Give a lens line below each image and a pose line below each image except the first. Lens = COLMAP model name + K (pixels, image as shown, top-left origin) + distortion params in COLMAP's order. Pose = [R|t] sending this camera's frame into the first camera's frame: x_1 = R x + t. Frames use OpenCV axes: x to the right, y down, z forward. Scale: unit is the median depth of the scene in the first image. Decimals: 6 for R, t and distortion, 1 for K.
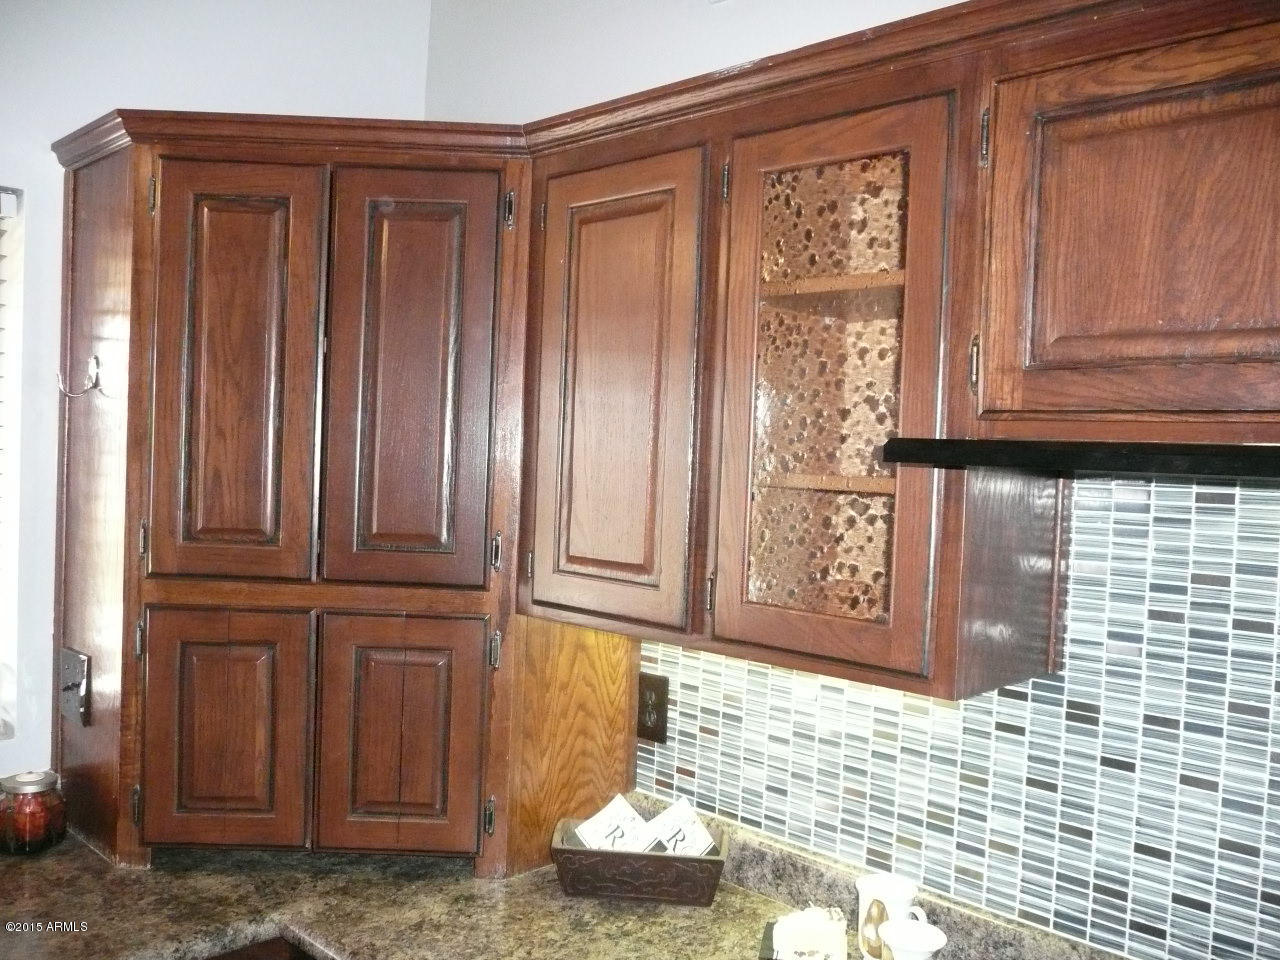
lens RADIAL K [[1076.5, 0, 641.5], [0, 1076.5, 481.0], [0, 0, 1]] dist [-0.044693, 0.041509]
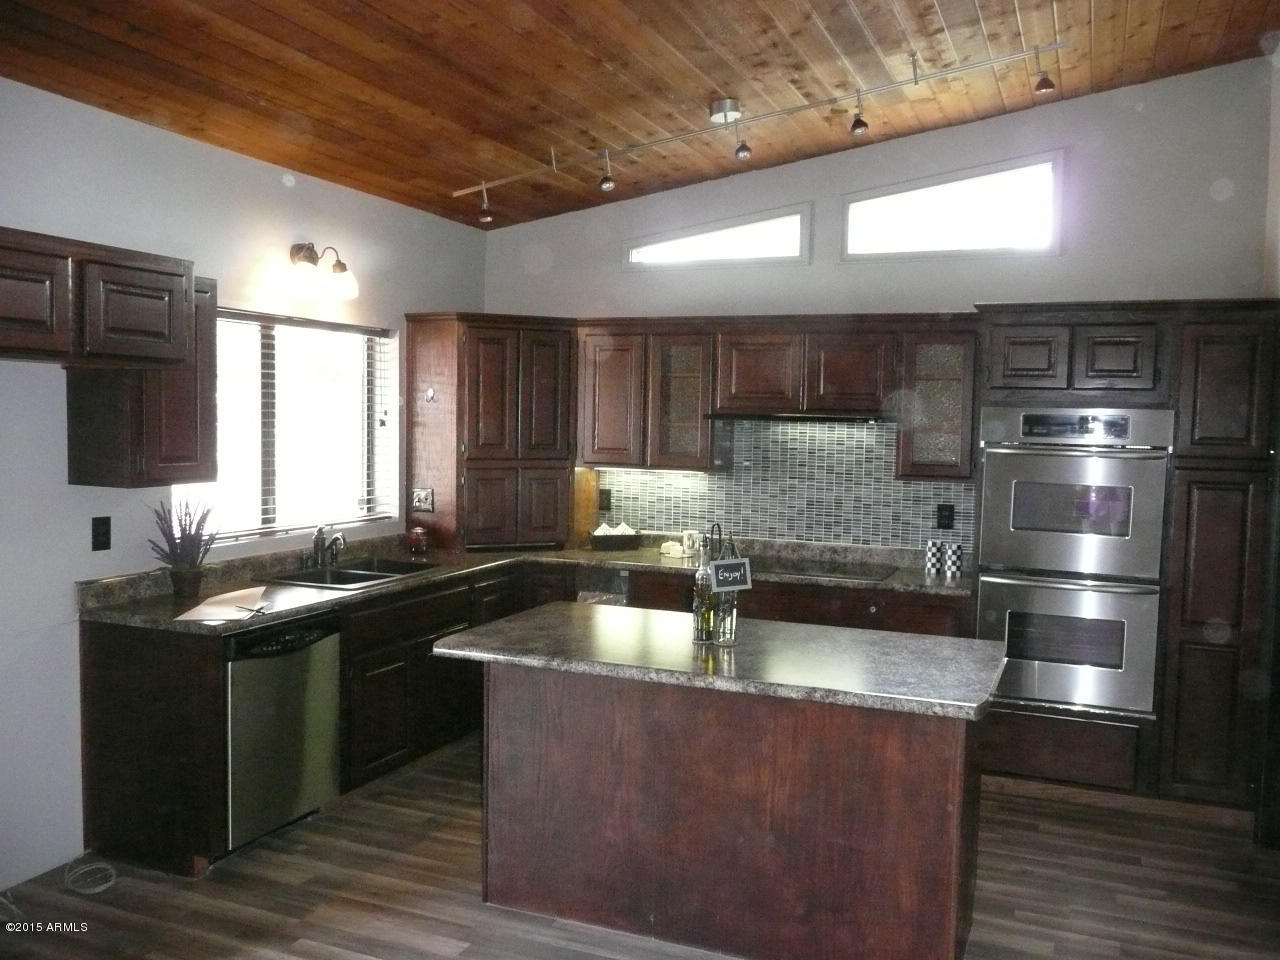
lens RADIAL K [[1076.5, 0, 640.0], [0, 1076.5, 481.3], [0, 0, 1]] dist [-0.044693, 0.041509]
pose [[0.938960, -0.041534, 0.341510, -1.056726], [0.025992, 0.998413, 0.049960, 0.009317], [-0.343043, -0.038034, 0.938549, -2.145269]]
